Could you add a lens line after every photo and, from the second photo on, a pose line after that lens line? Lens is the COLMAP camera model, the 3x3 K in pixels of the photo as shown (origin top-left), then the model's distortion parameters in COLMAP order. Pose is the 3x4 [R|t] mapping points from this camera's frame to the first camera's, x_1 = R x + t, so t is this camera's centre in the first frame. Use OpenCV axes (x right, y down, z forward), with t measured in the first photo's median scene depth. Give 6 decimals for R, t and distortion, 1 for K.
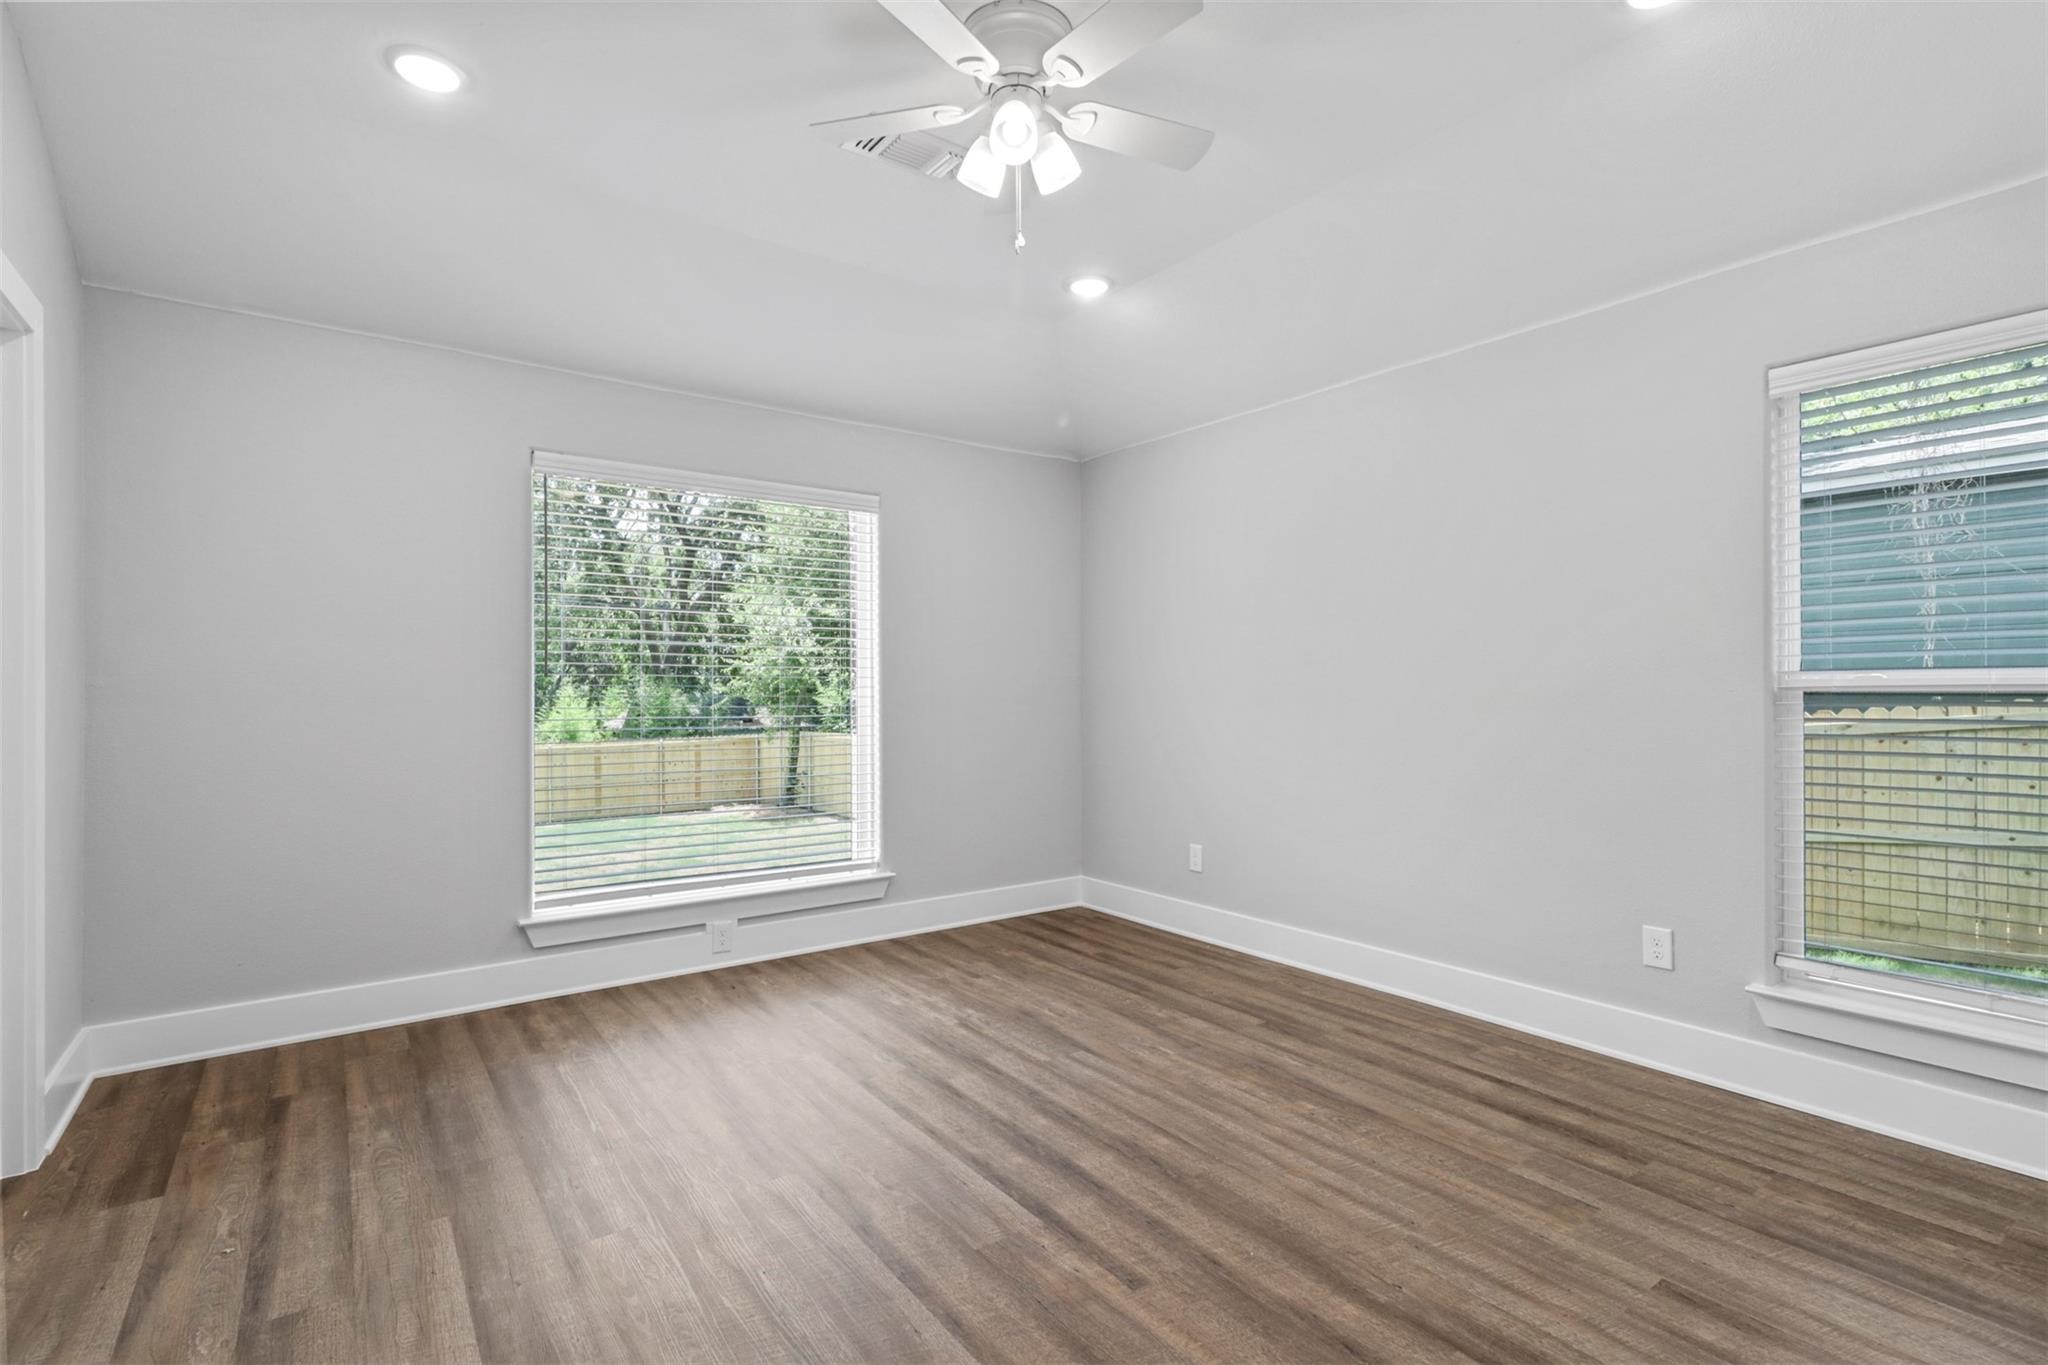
lens RADIAL K [[984.1, 0, 1016.8], [0, 984.1, 679.6], [0, 0, 1]] dist [-0.002643, -0.000541]
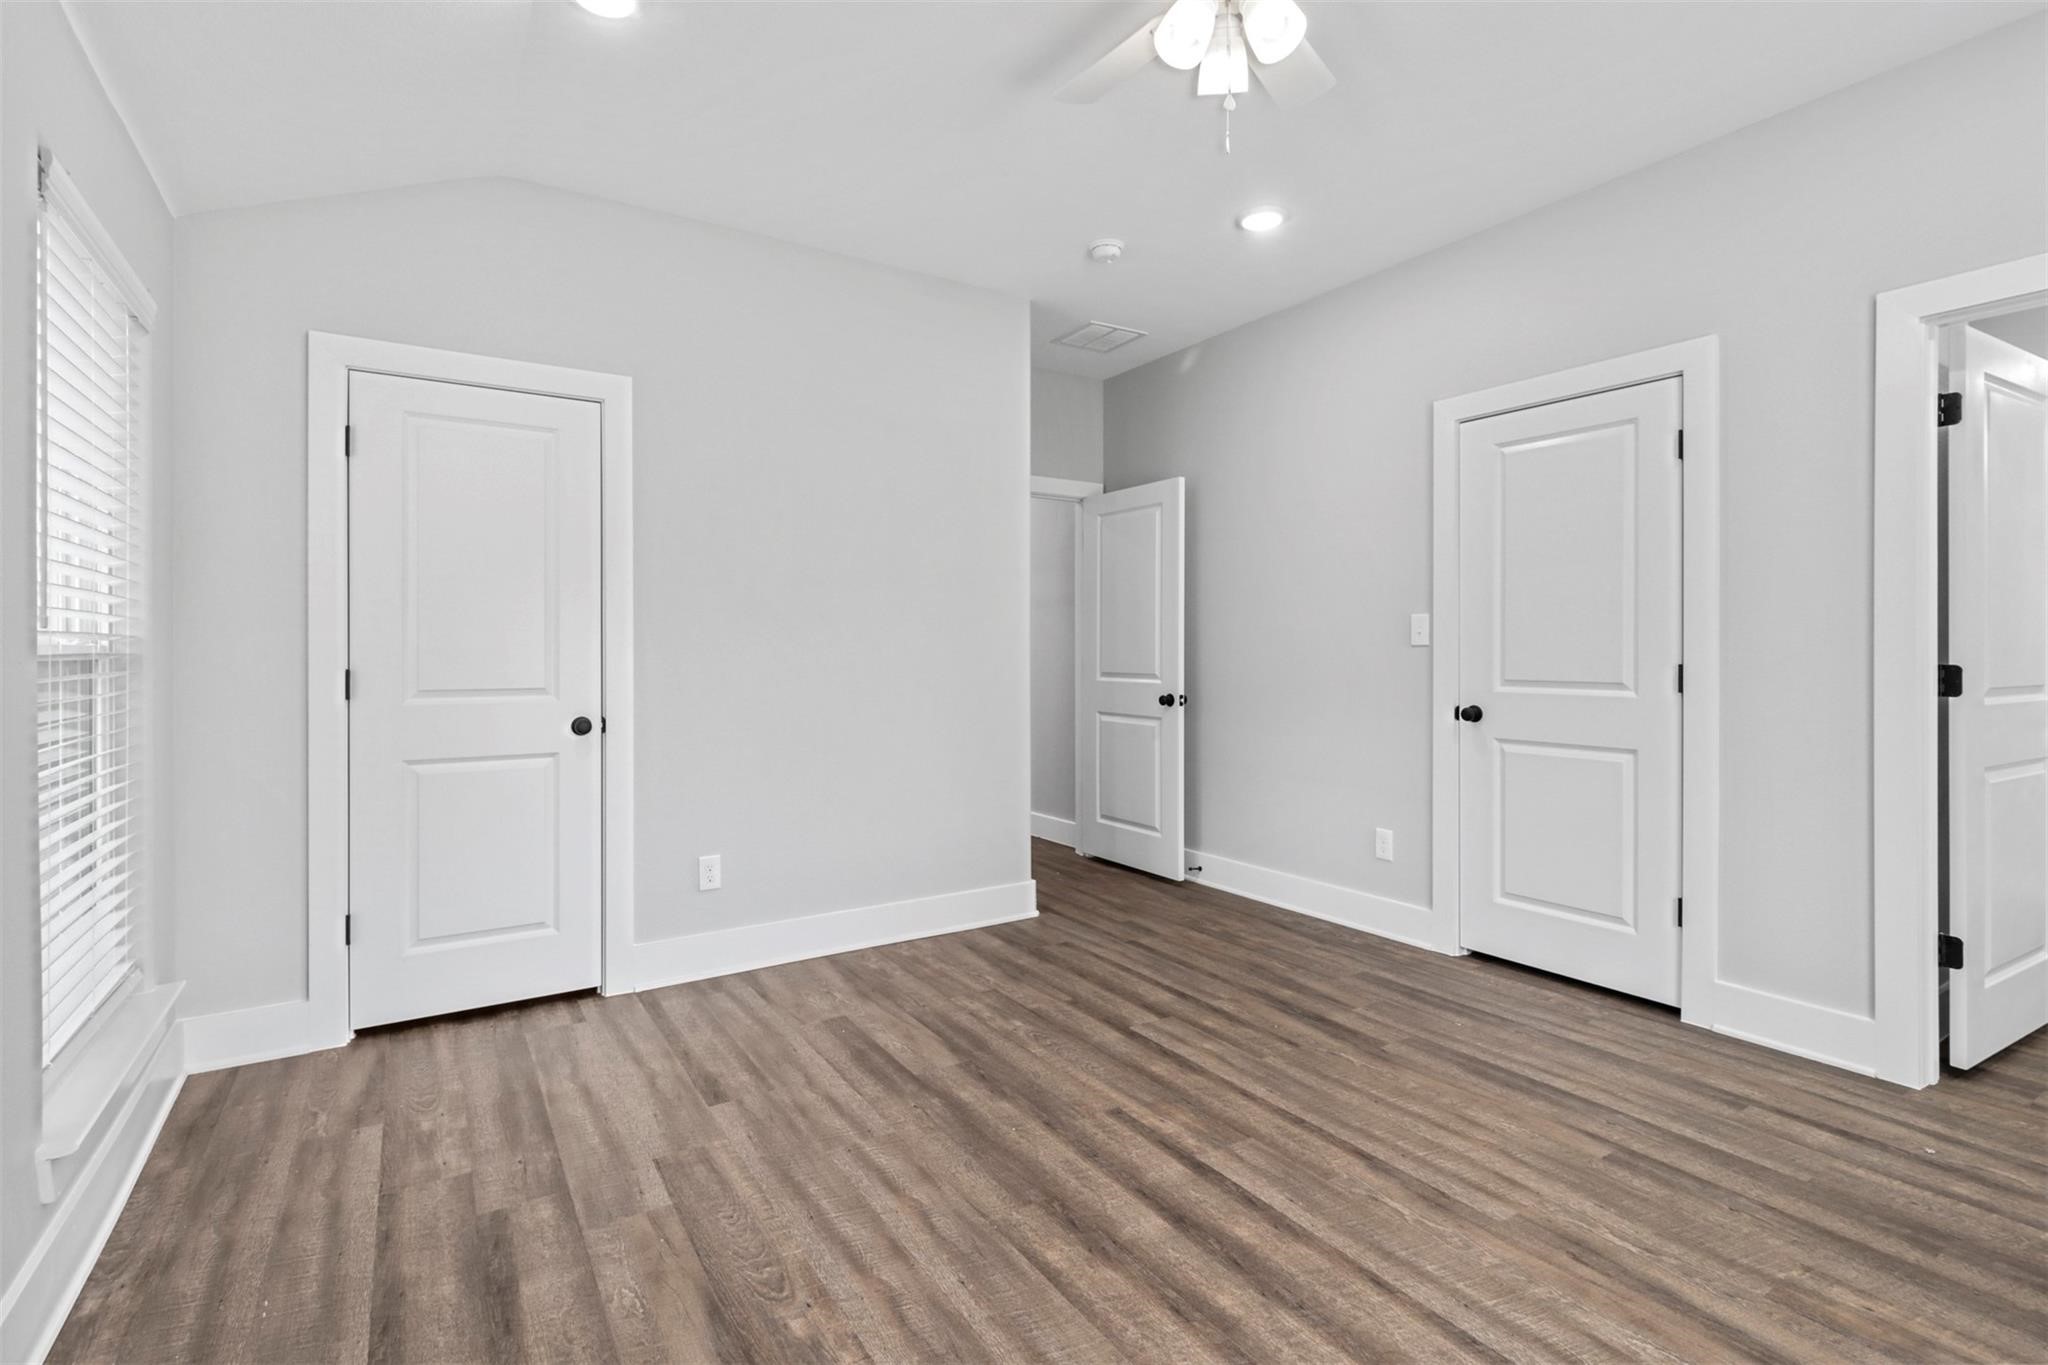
lens RADIAL K [[984.1, 0, 1020.4], [0, 984.1, 666.5], [0, 0, 1]] dist [-0.002643, -0.000541]
pose [[-0.998348, 0.007110, 0.057009, 0.145987], [0.007475, 0.999953, 0.006199, 0.018156], [-0.056962, 0.006615, -0.998354, 1.991917]]
